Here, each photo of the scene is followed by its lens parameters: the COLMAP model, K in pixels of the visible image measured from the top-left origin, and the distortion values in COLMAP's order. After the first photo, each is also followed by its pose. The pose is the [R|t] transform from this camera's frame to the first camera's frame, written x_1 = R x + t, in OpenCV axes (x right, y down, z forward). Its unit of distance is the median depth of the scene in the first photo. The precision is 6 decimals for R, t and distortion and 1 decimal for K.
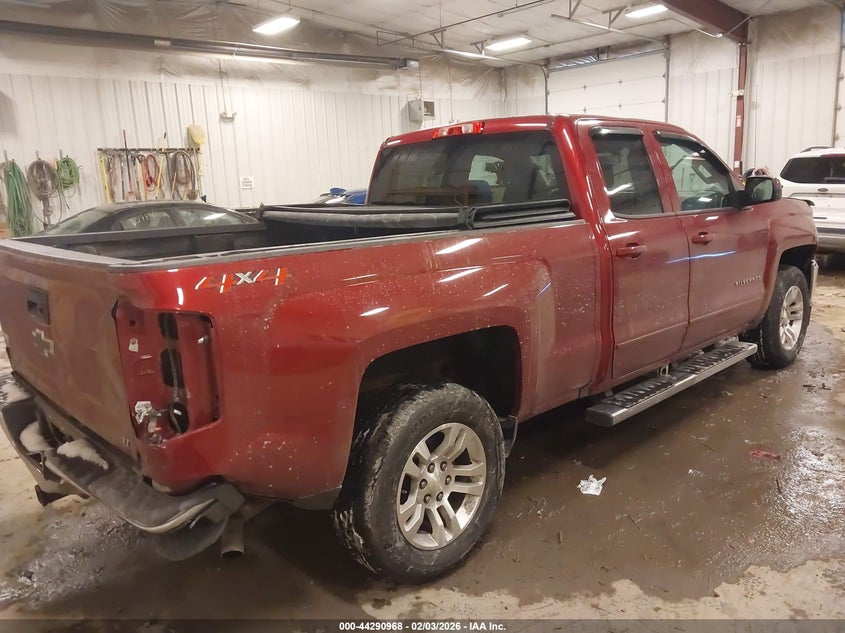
lens RADIAL K [[643.8, 0, 422.5], [0, 643.8, 316.5], [0, 0, 1]] dist [0.007566, 0.000680]
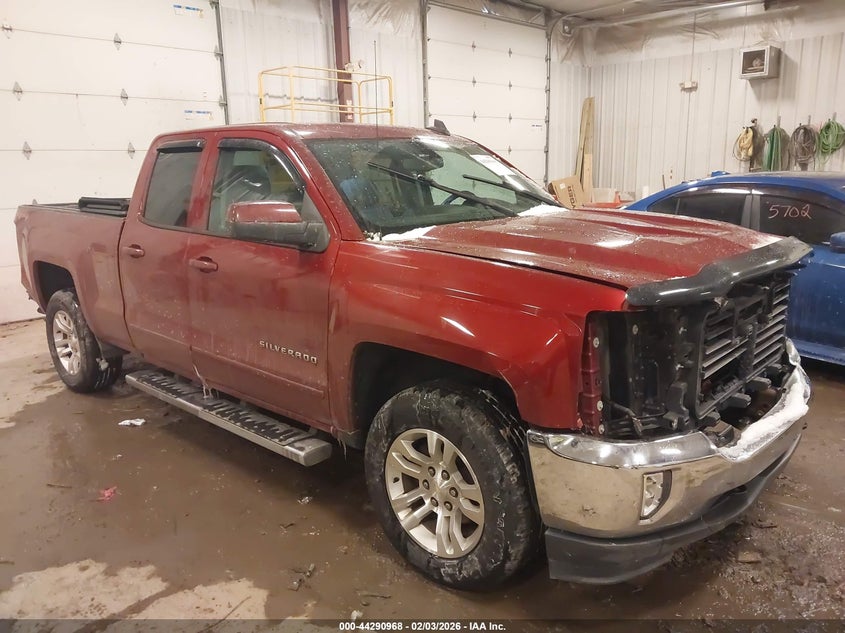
lens RADIAL K [[664.5, 0, 422.5], [0, 664.5, 316.5], [0, 0, 1]] dist [0.025596, 0.002842]
pose [[0.076878, 0.254060, -0.964128, 1.373429], [-0.187669, 0.953393, 0.236266, -0.328373], [0.979219, 0.162773, 0.120974, 1.212809]]
